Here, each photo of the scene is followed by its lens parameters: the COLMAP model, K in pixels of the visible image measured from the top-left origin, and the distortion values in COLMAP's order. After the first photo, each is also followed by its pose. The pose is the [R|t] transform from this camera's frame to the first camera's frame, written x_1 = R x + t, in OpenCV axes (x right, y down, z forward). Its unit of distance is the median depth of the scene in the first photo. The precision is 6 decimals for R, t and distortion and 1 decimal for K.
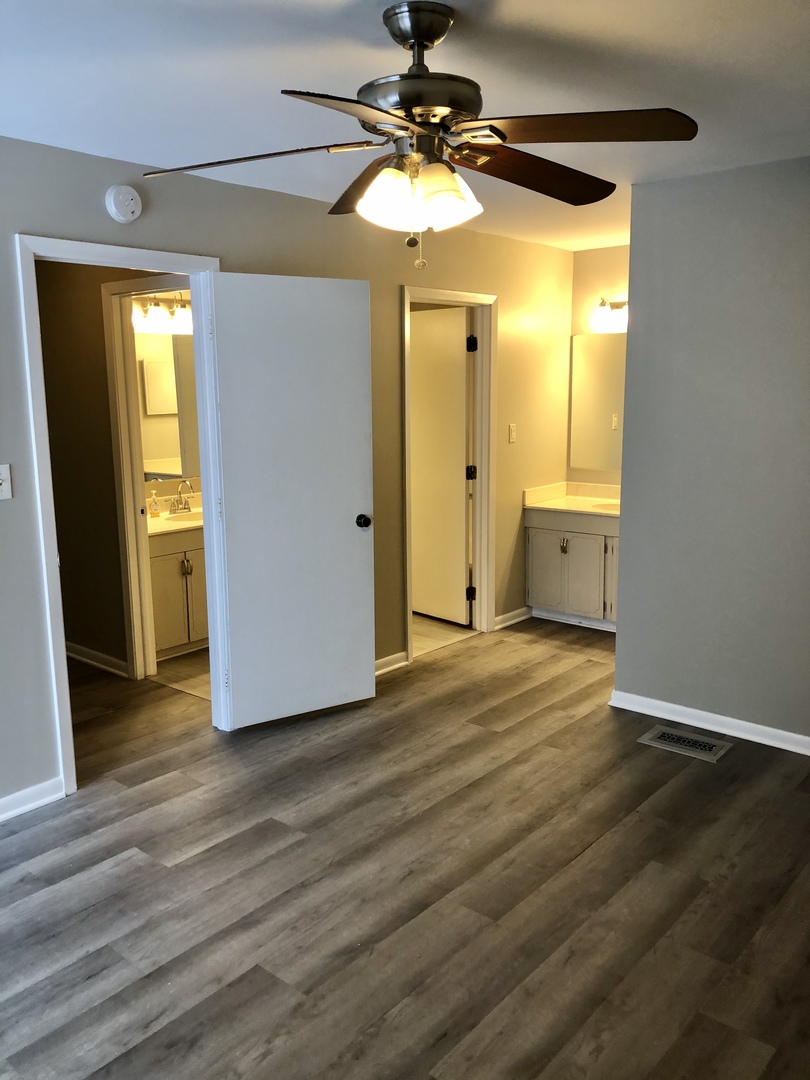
lens RADIAL K [[875.4, 0, 405.0], [0, 875.4, 540.0], [0, 0, 1]] dist [0.142561, -0.331319]
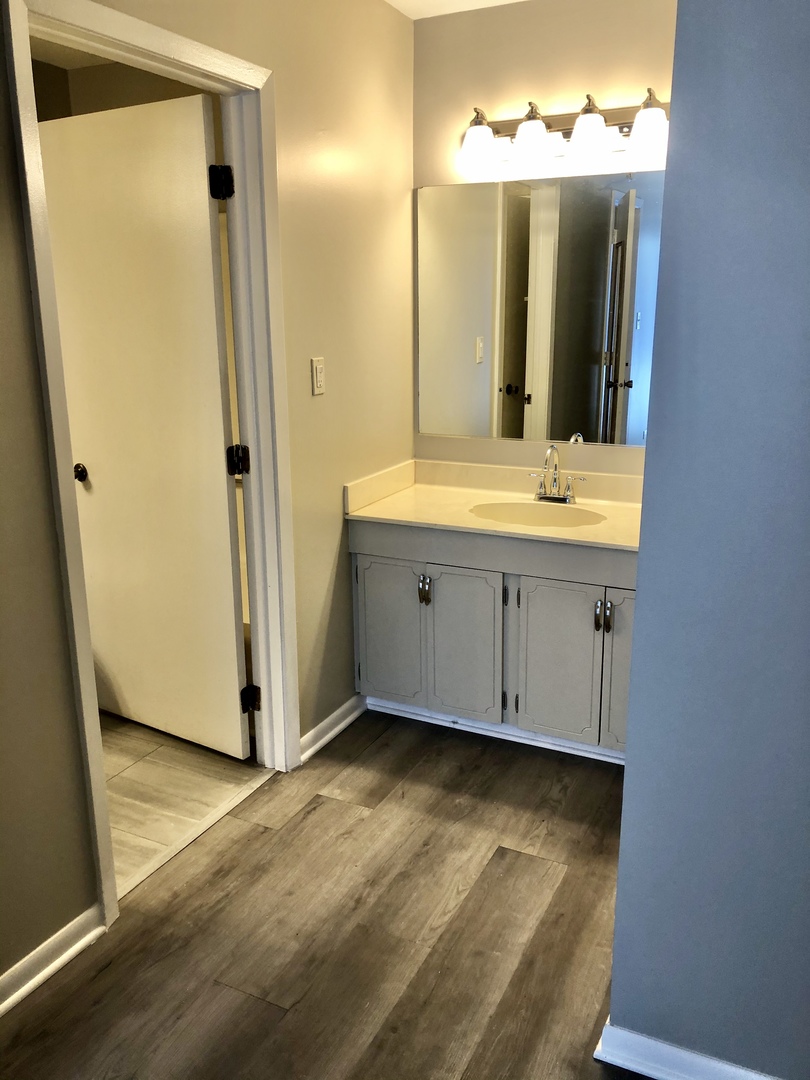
lens RADIAL K [[885.0, 0, 405.0], [0, 885.0, 526.7], [0, 0, 1]] dist [0.075987, -0.074133]
pose [[0.970766, -0.054975, 0.233646, 0.047672], [0.039334, 0.996694, 0.071087, -0.069939], [-0.236782, -0.059819, 0.969720, 0.494136]]
